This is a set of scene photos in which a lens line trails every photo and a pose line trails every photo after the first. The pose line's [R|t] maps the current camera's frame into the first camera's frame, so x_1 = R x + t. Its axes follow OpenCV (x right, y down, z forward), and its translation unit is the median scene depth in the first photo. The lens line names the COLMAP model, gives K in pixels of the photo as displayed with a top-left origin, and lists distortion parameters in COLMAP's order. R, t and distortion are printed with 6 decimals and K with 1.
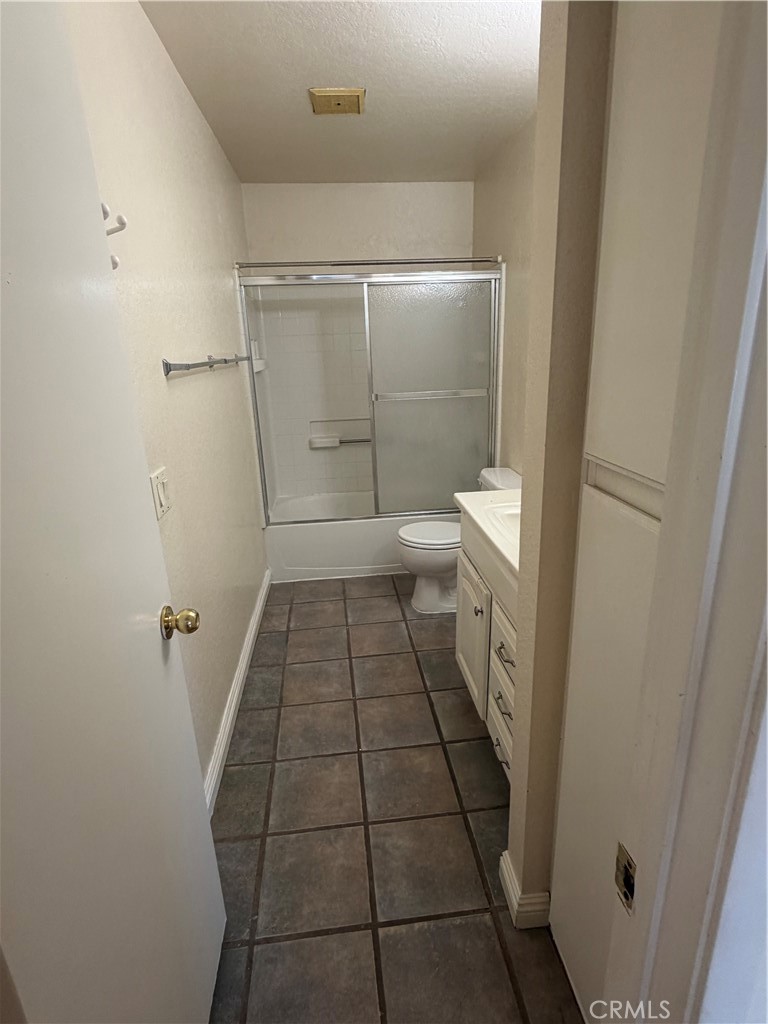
lens RADIAL K [[536.9, 0, 384.0], [0, 536.9, 512.0], [0, 0, 1]] dist [-0.000957, 0.000697]
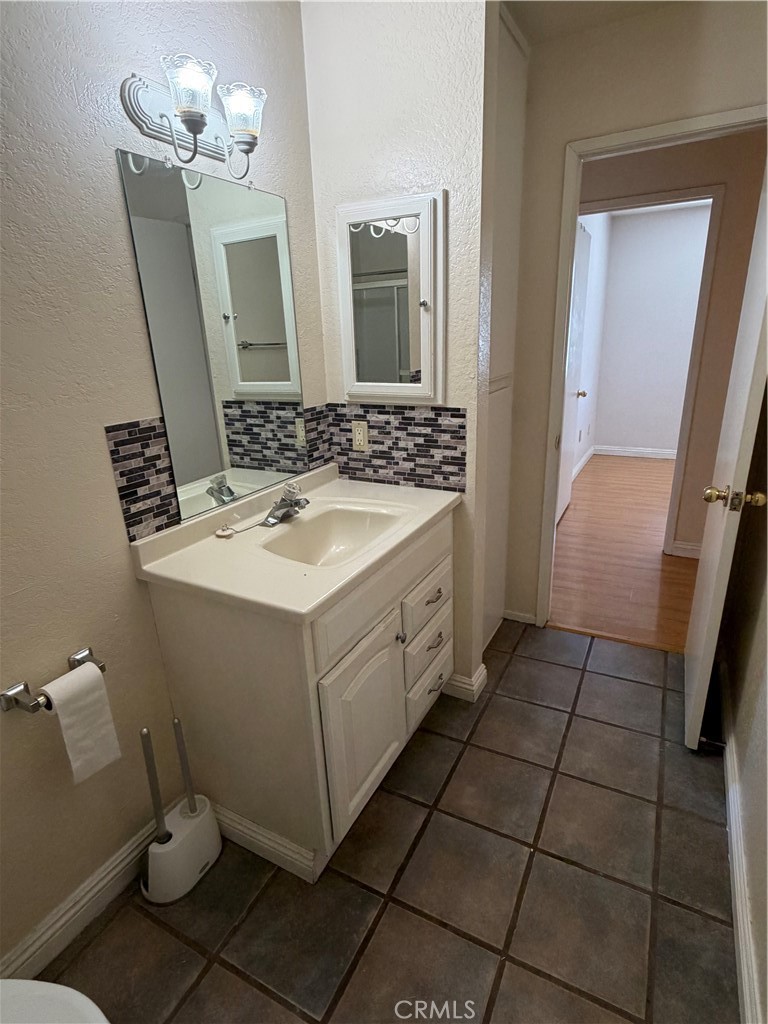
lens RADIAL K [[536.9, 0, 384.0], [0, 536.9, 512.0], [0, 0, 1]] dist [-0.000957, 0.000697]
pose [[-0.827372, -0.112783, 0.550214, -0.258154], [0.231313, 0.824270, 0.516792, -0.440493], [-0.511810, 0.554851, -0.655889, 1.456213]]
